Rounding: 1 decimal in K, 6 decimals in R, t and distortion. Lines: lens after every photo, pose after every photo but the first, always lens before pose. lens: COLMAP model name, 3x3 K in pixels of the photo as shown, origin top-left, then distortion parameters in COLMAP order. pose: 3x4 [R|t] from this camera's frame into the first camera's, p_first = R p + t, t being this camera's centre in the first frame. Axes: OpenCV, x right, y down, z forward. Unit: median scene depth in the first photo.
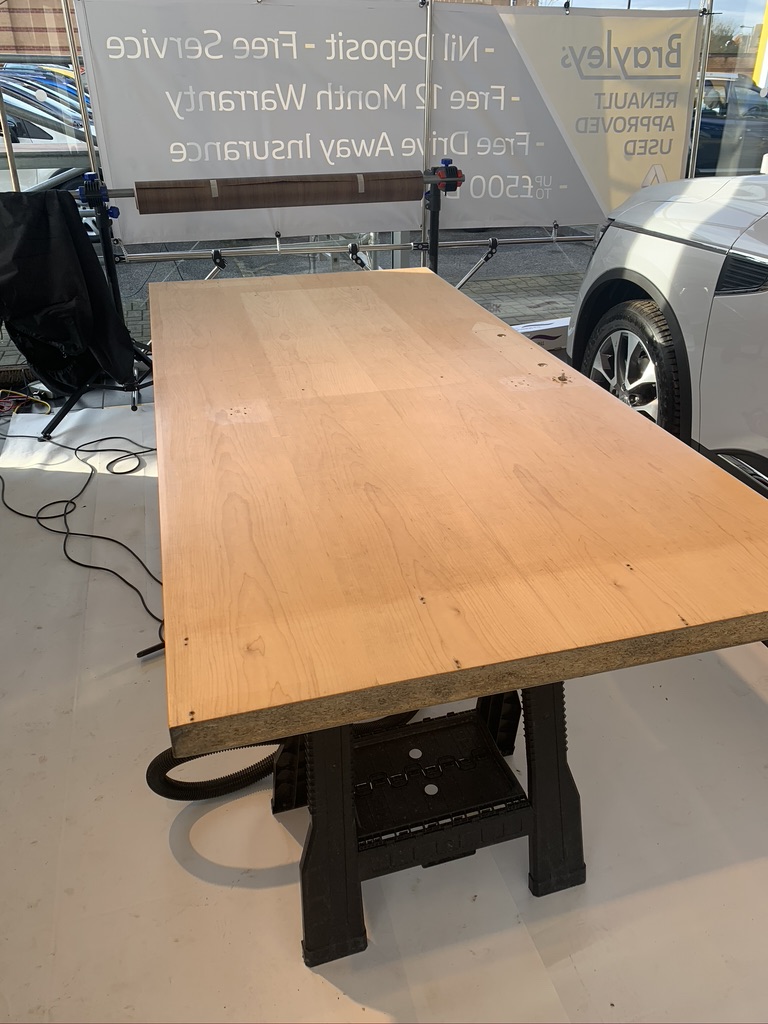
lens RADIAL K [[766.2, 0, 403.1], [0, 766.2, 510.6], [0, 0, 1]] dist [0.038613, -0.031477]
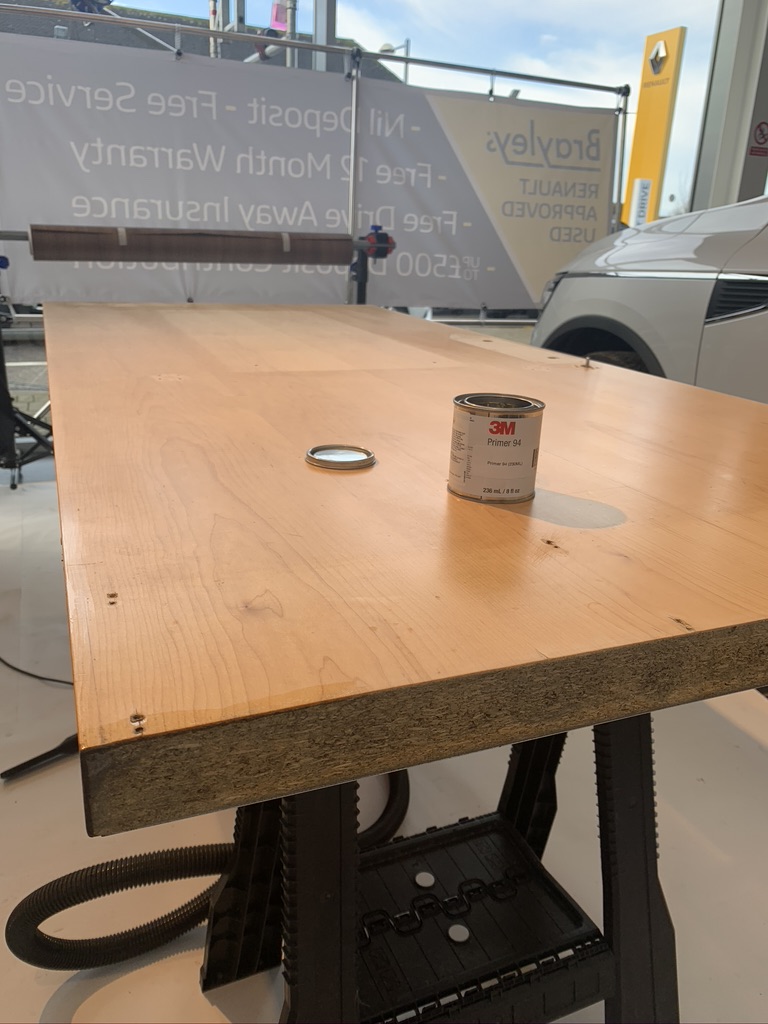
lens RADIAL K [[787.9, 0, 384.0], [0, 787.9, 512.0], [0, 0, 1]] dist [0.005697, 0.003592]
pose [[0.994221, -0.002988, 0.107315, -0.038403], [0.020552, 0.986422, -0.162938, 0.046016], [-0.105371, 0.164202, 0.980783, 0.113582]]
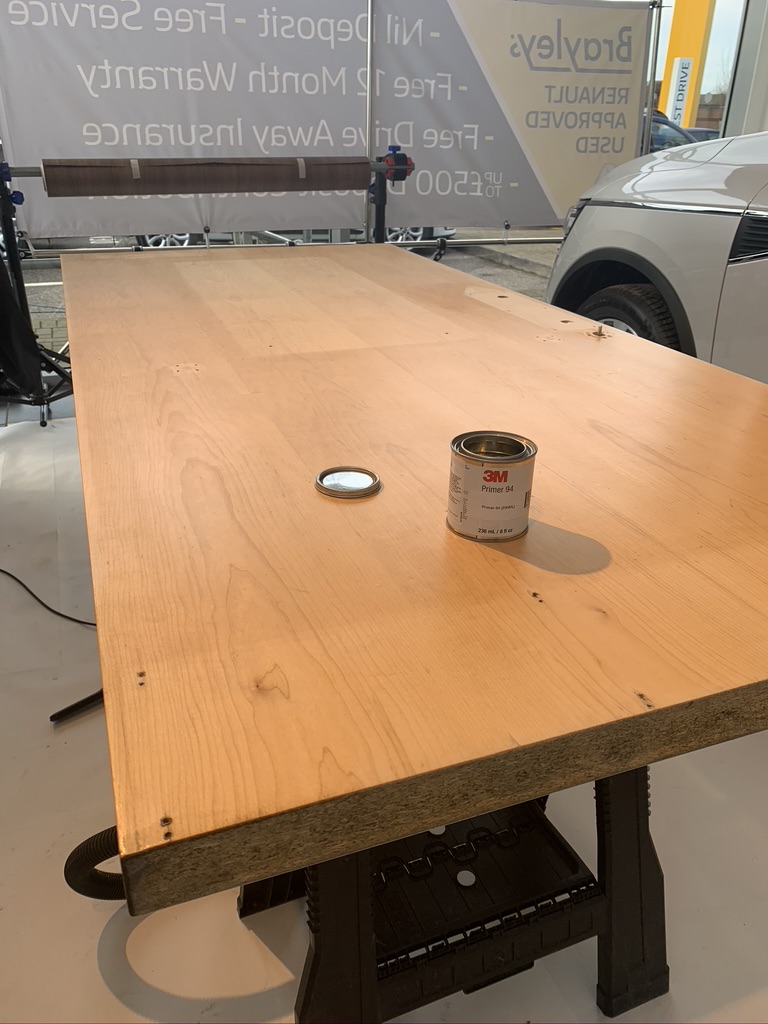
lens RADIAL K [[781.7, 0, 382.5], [0, 781.7, 515.6], [0, 0, 1]] dist [0.010166, 0.001234]
pose [[0.997133, -0.024550, 0.071580, -0.034151], [0.027615, 0.998730, -0.042147, 0.019048], [-0.070455, 0.044003, 0.996544, 0.098728]]
